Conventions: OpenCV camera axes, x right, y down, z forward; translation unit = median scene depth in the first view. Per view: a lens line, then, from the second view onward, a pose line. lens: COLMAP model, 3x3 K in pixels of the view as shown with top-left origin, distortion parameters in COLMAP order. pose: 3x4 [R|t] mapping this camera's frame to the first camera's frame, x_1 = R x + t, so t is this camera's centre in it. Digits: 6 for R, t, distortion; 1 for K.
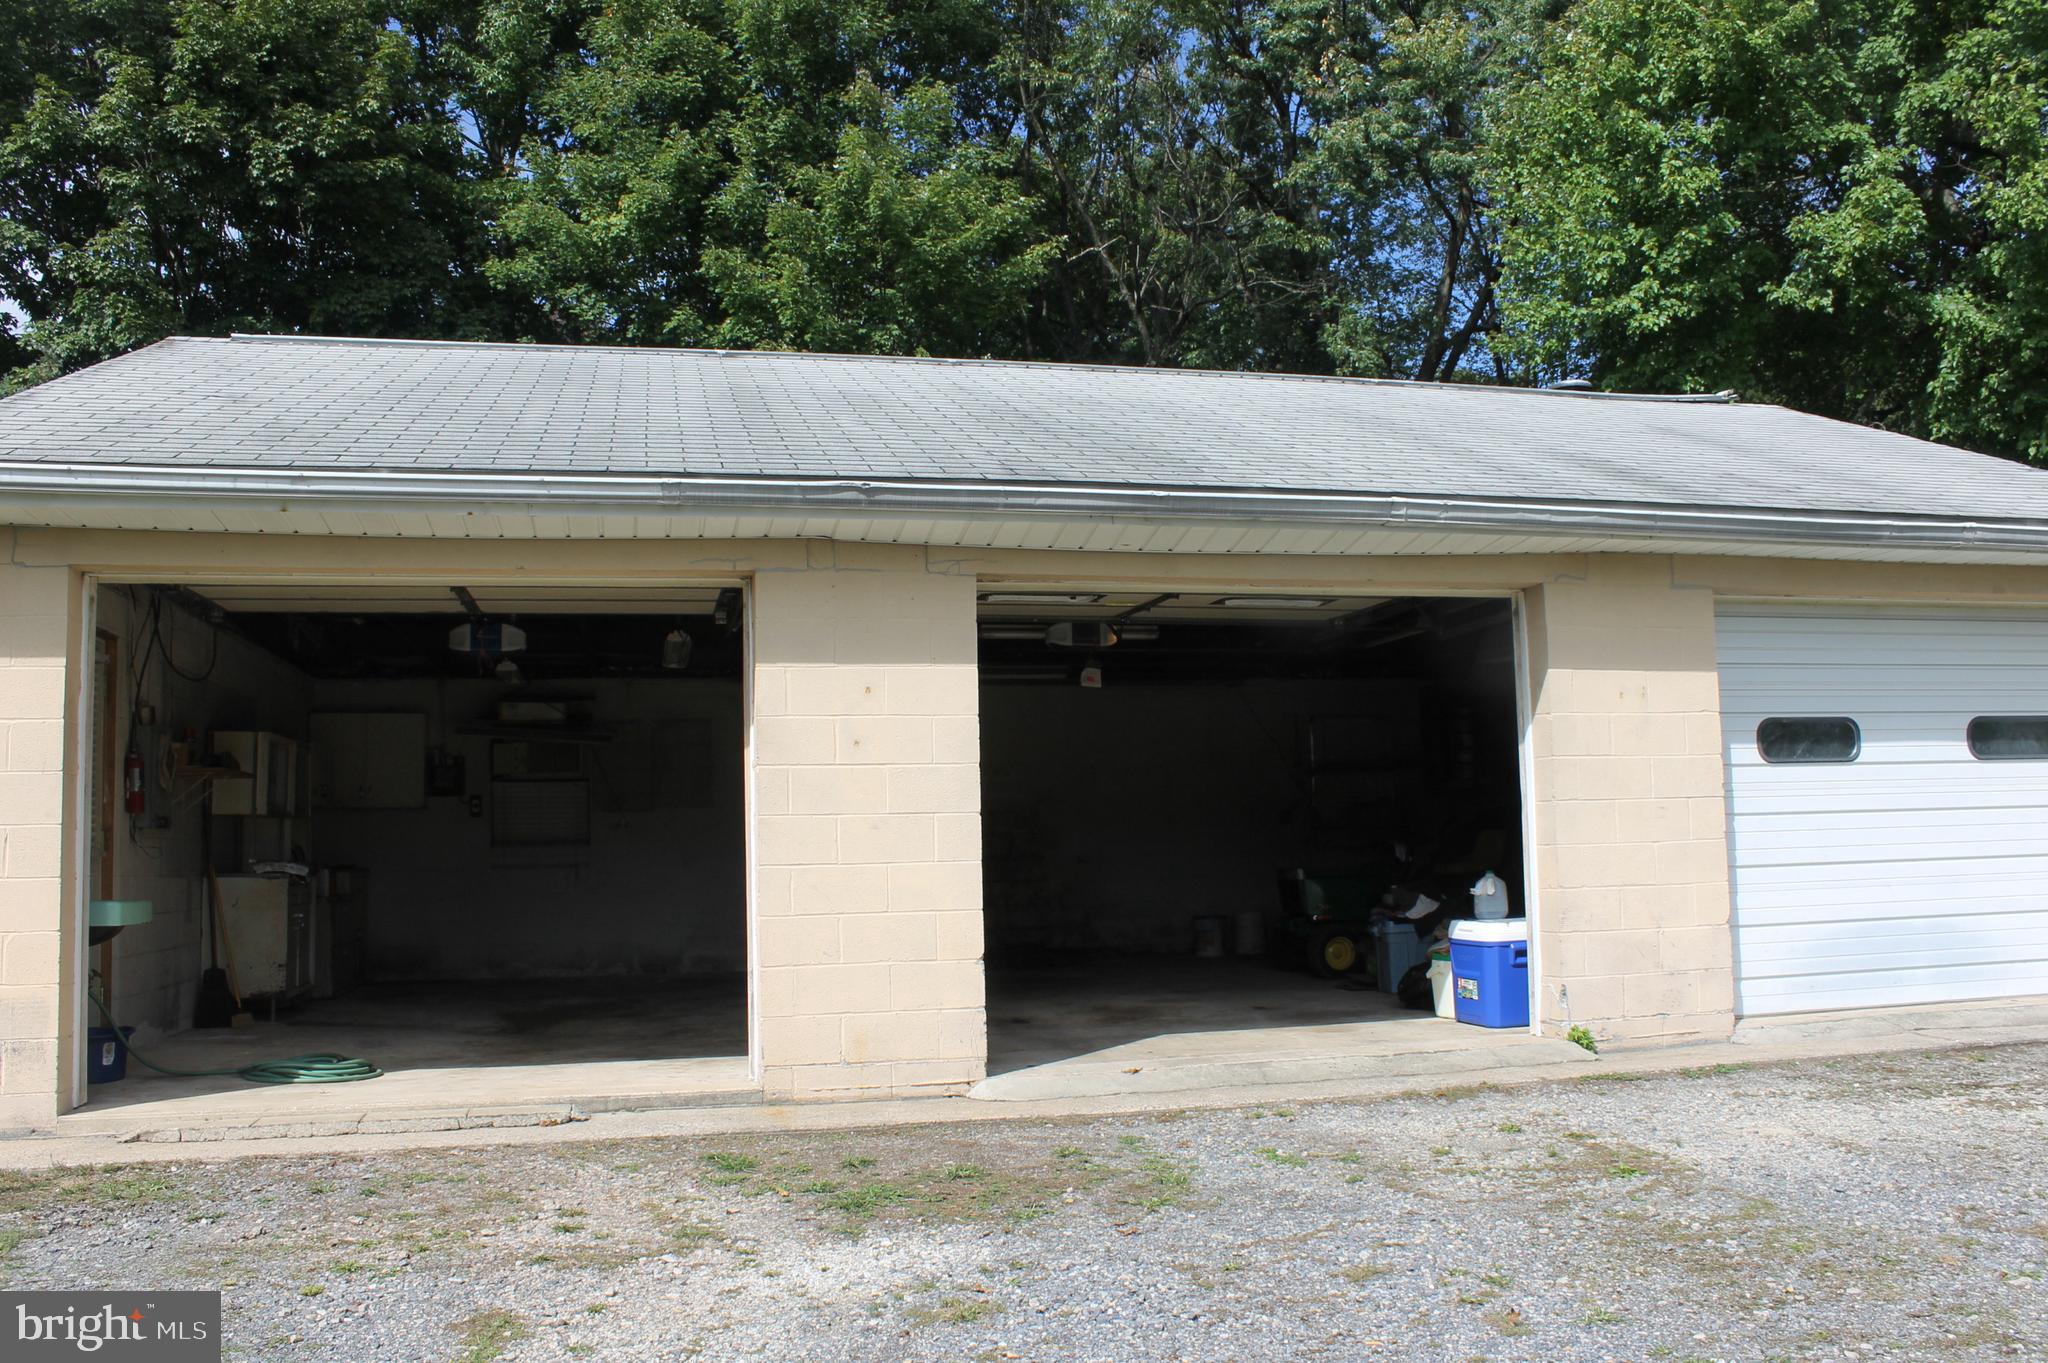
lens RADIAL K [[1726.2, 0, 1031.5], [0, 1726.2, 695.8], [0, 0, 1]] dist [-0.165350, 0.147530]
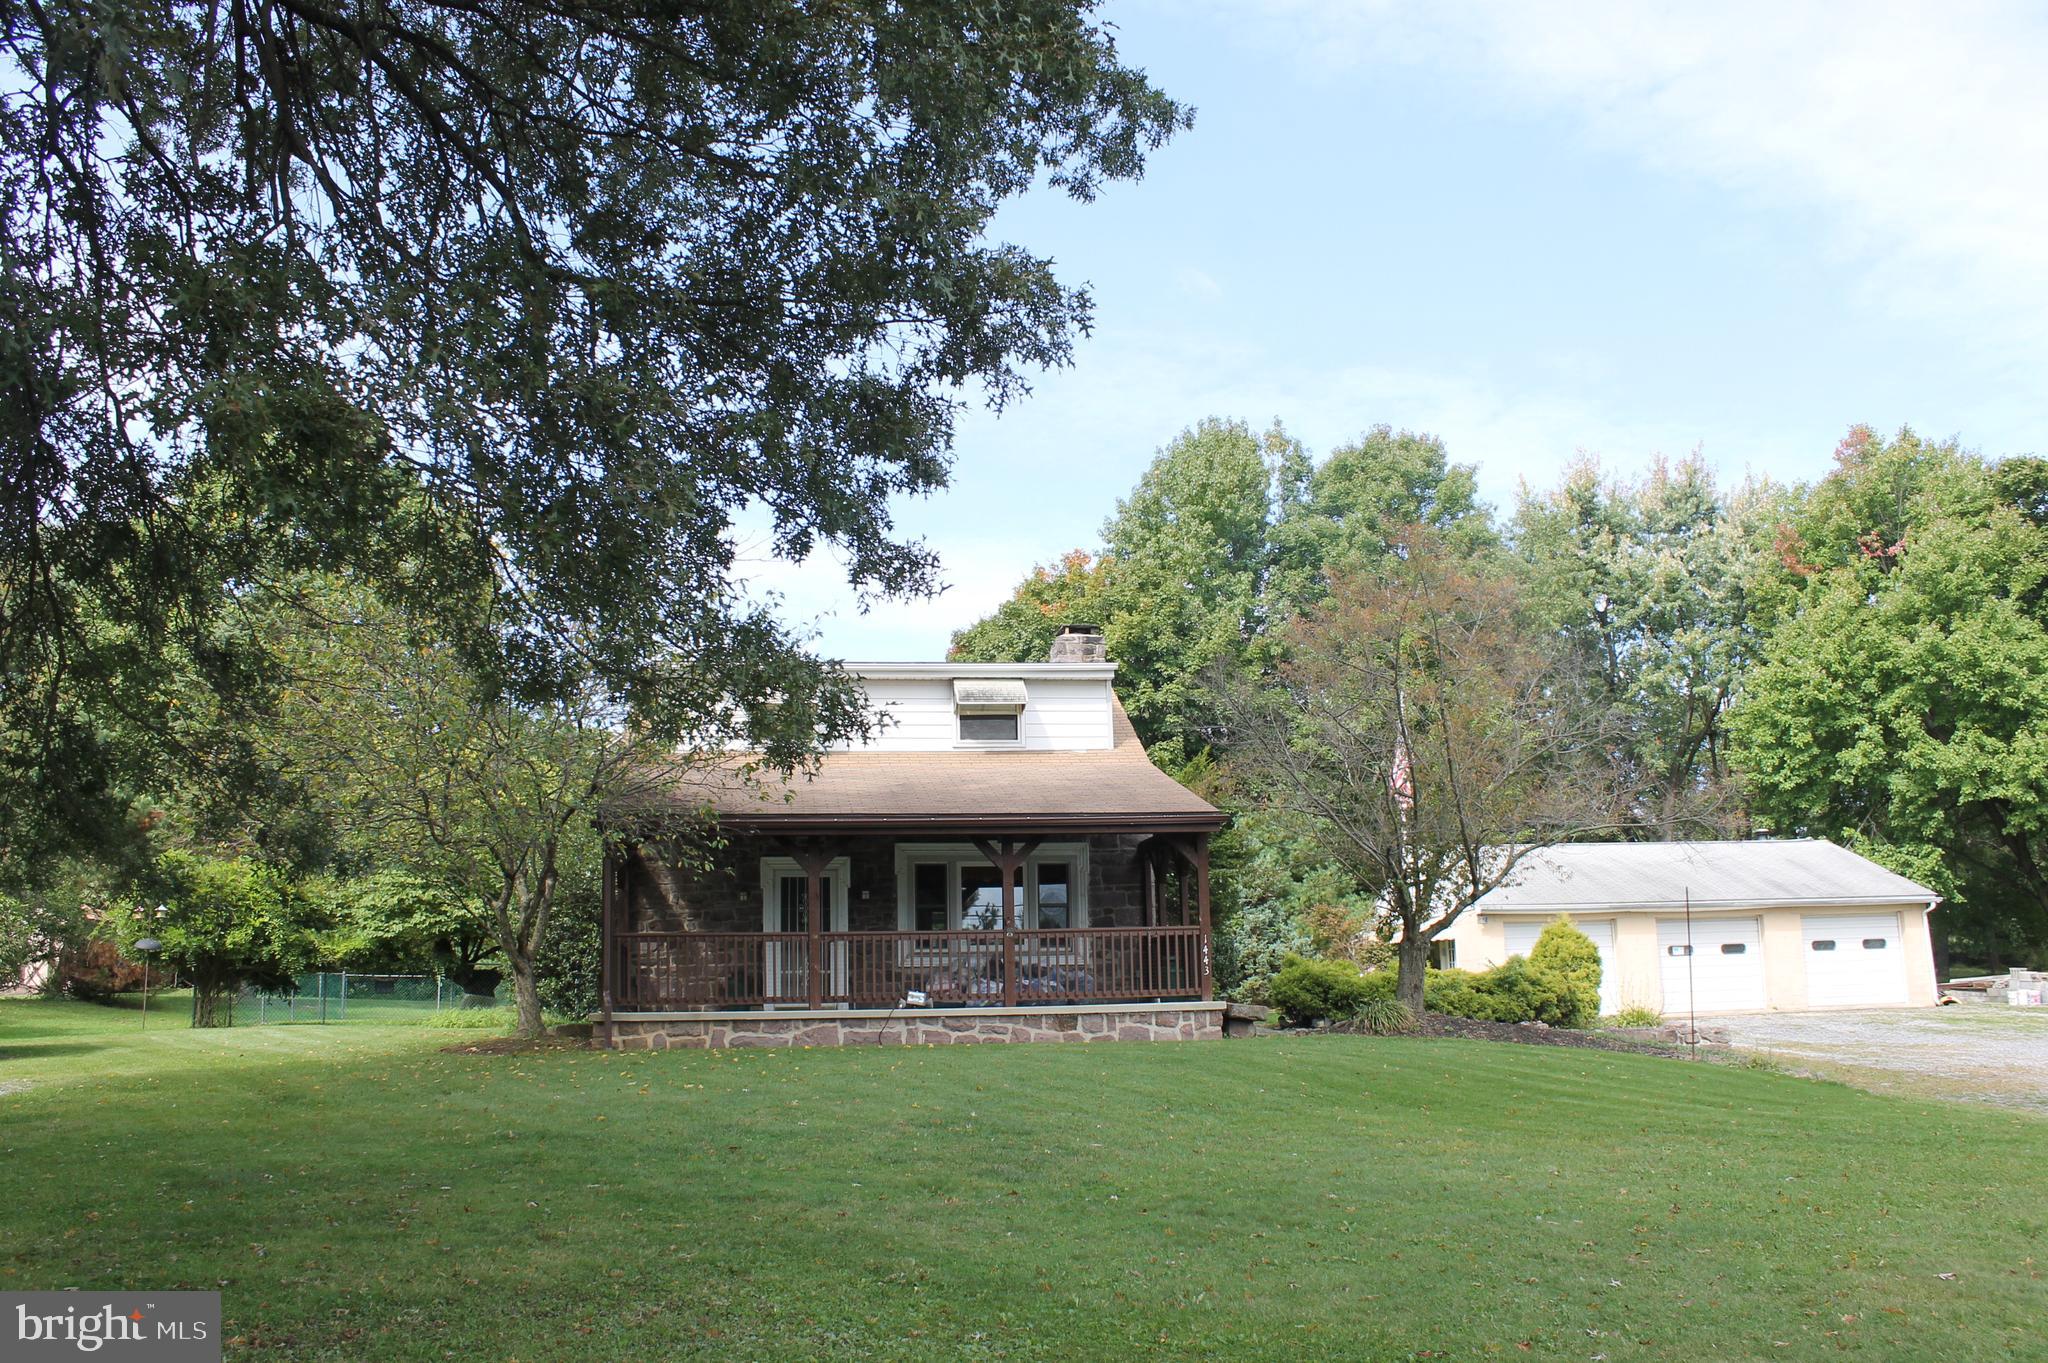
lens RADIAL K [[1726.2, 0, 1031.5], [0, 1726.2, 695.8], [0, 0, 1]] dist [-0.165350, 0.147530]
pose [[0.996445, -0.015263, -0.082853, -0.956242], [0.006983, 0.995031, -0.099322, -0.157475], [0.083958, 0.098390, 0.991600, -2.772159]]
